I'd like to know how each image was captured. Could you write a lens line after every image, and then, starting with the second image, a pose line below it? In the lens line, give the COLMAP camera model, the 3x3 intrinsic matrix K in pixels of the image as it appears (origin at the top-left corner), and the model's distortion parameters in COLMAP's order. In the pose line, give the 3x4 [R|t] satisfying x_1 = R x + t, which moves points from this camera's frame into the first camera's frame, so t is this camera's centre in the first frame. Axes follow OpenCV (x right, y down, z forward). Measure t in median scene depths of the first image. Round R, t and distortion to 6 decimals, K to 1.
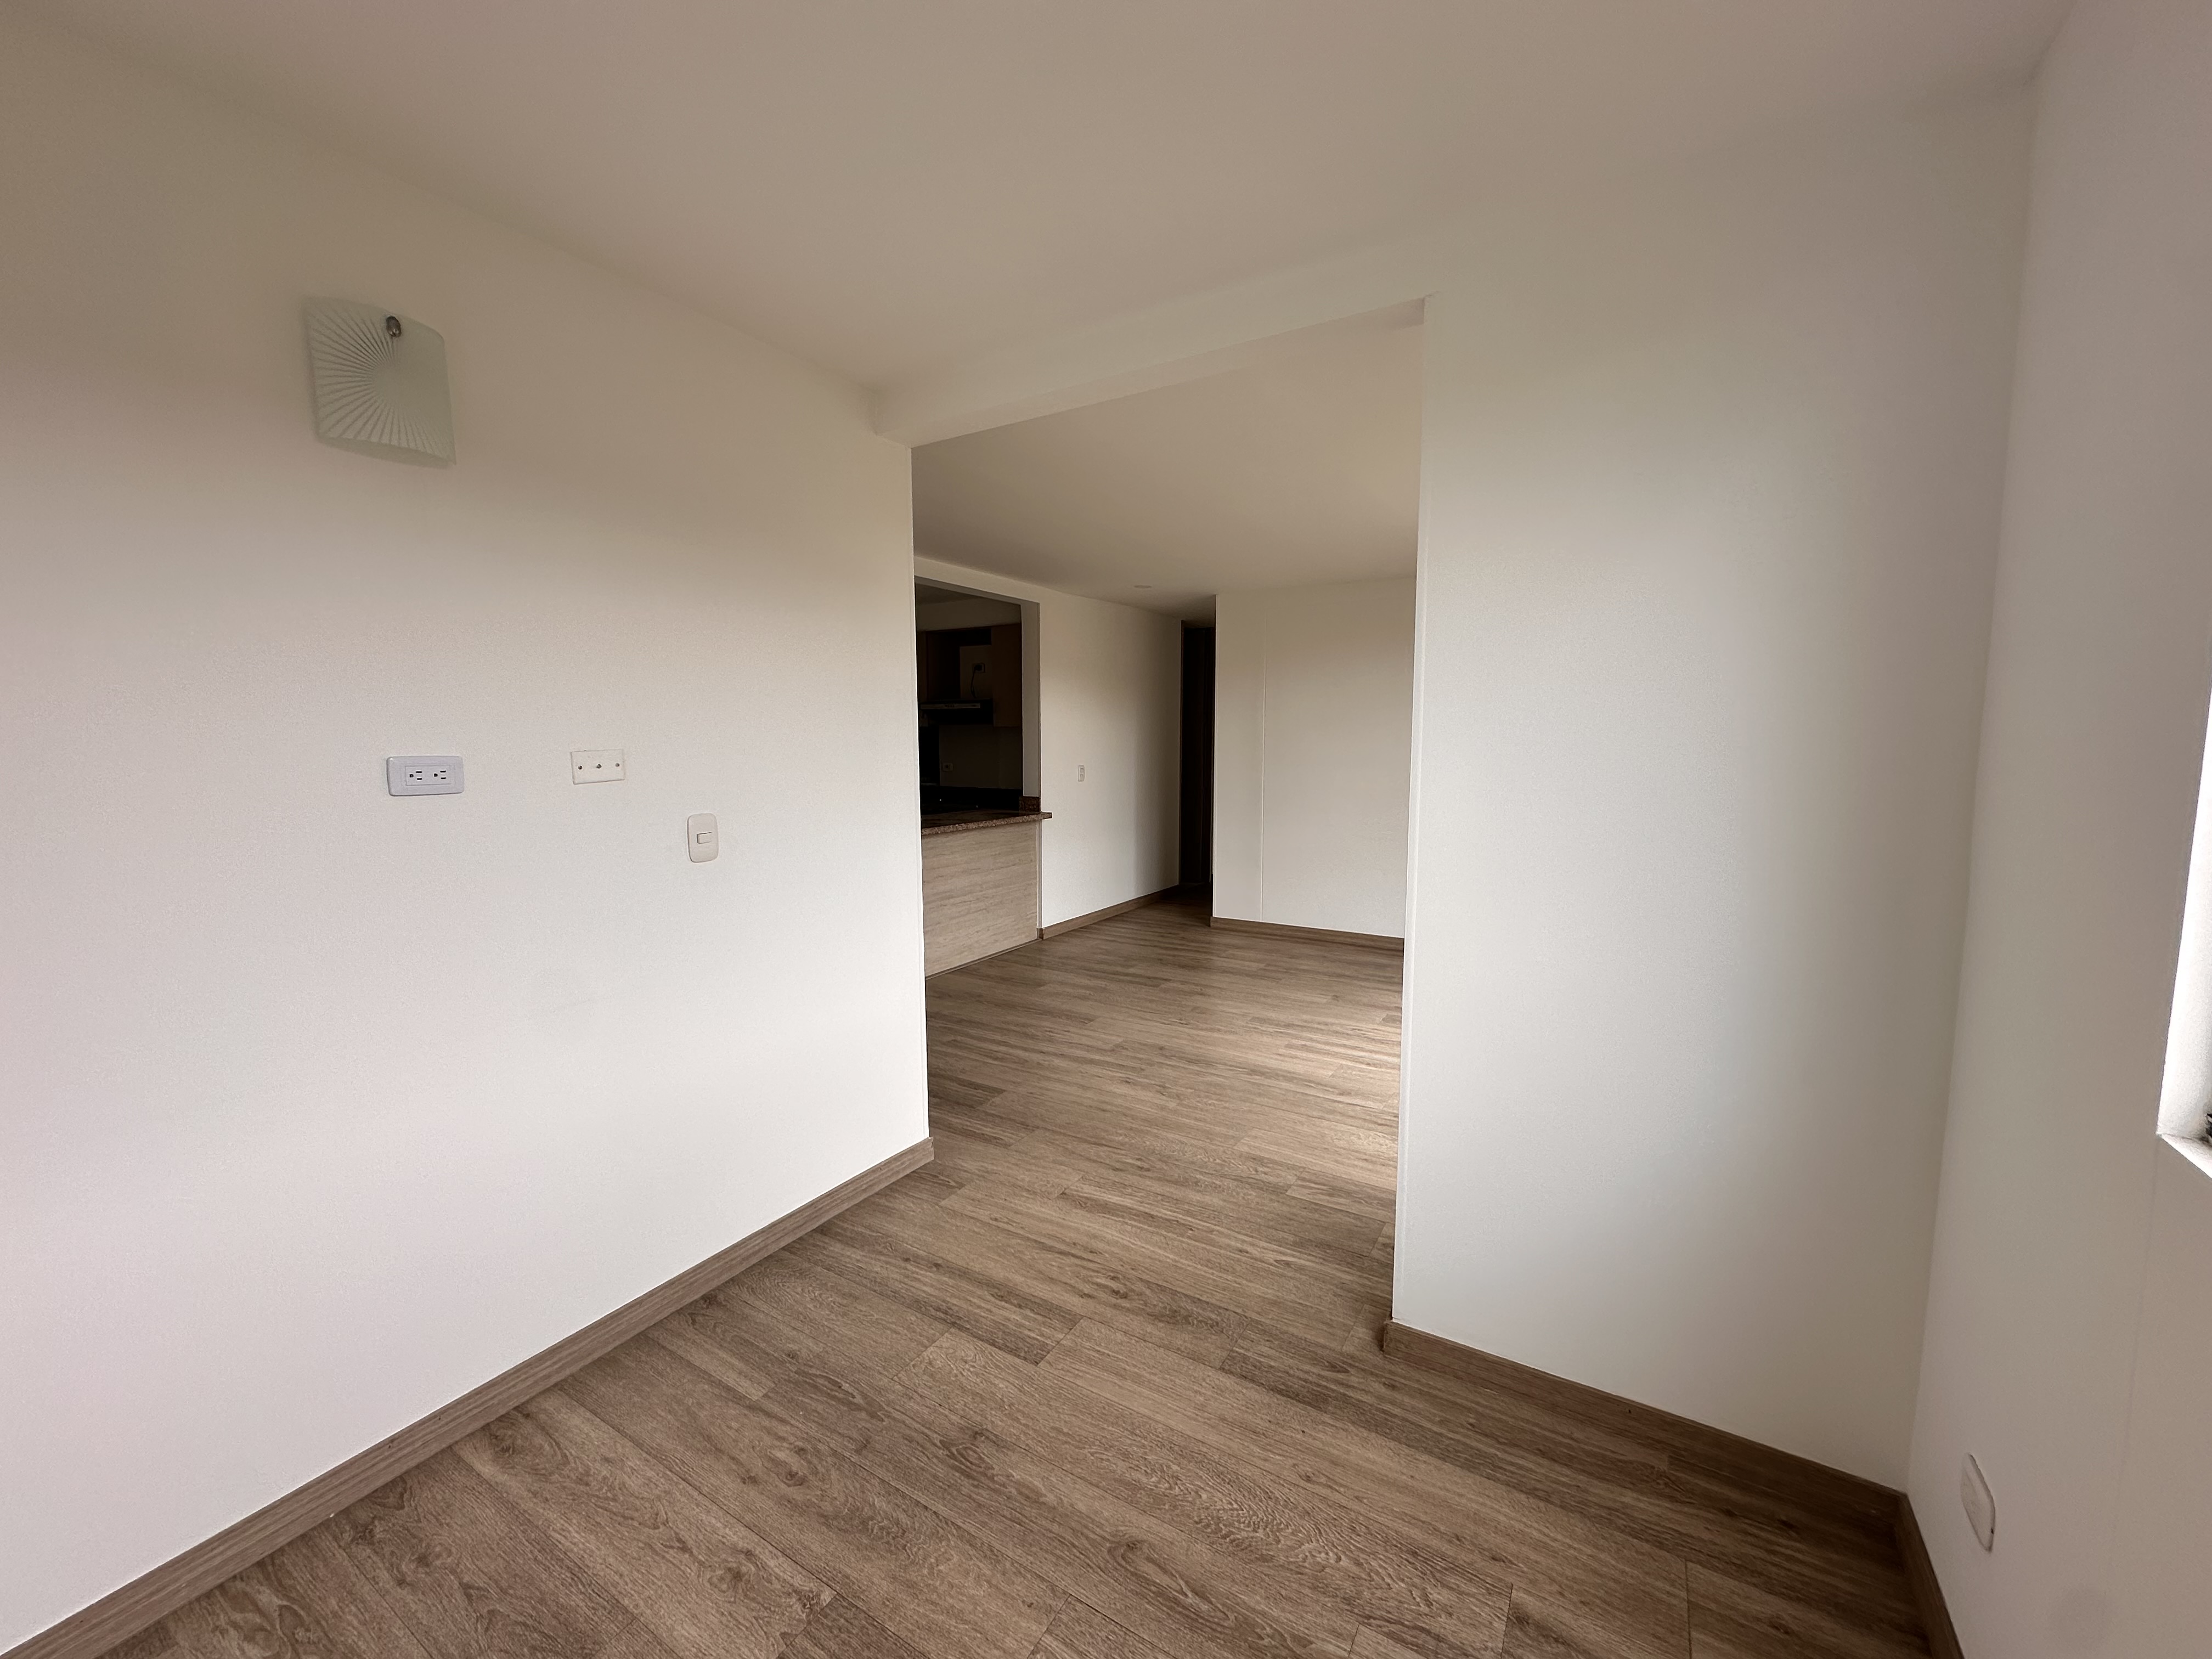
lens RADIAL K [[881.4, 0, 1105.4], [0, 881.4, 822.2], [0, 0, 1]] dist [-0.002236, 0.000475]
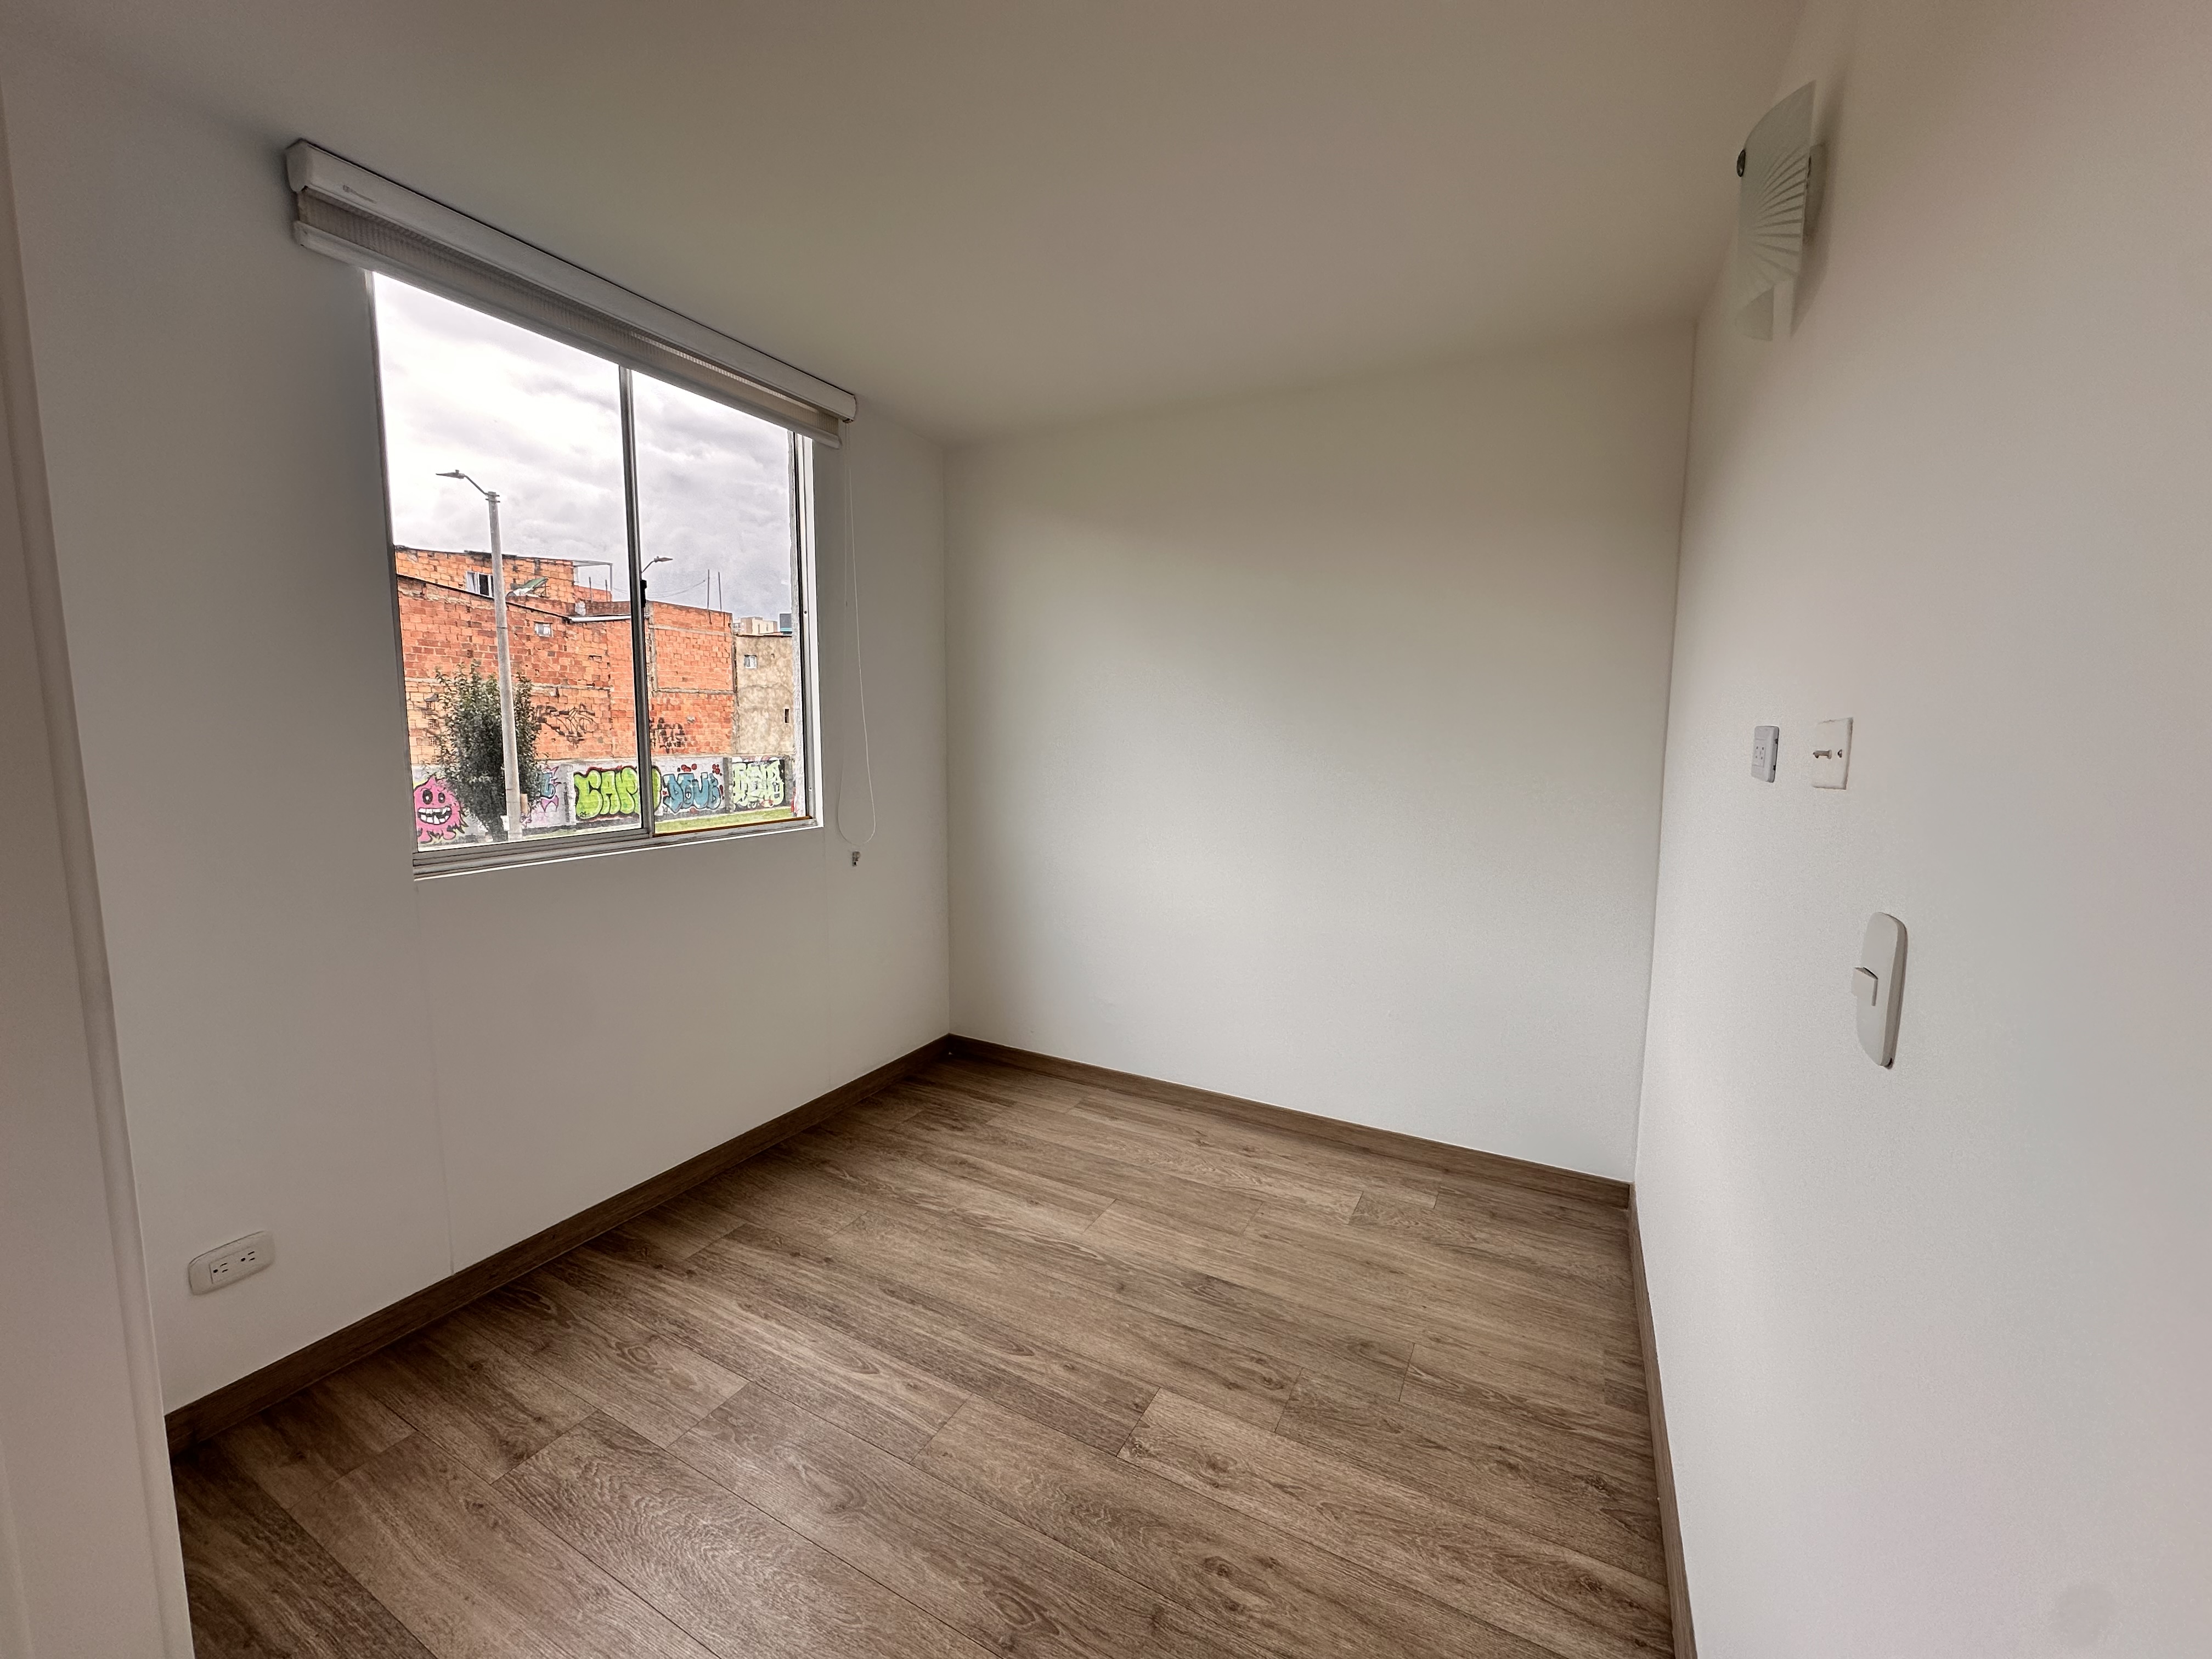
lens RADIAL K [[881.4, 0, 1105.4], [0, 881.4, 822.2], [0, 0, 1]] dist [-0.002236, 0.000475]
pose [[-0.998105, -0.001944, -0.061500, -0.200234], [-0.015100, 0.976677, 0.214183, -0.151573], [0.059649, 0.214706, -0.974856, 1.763424]]
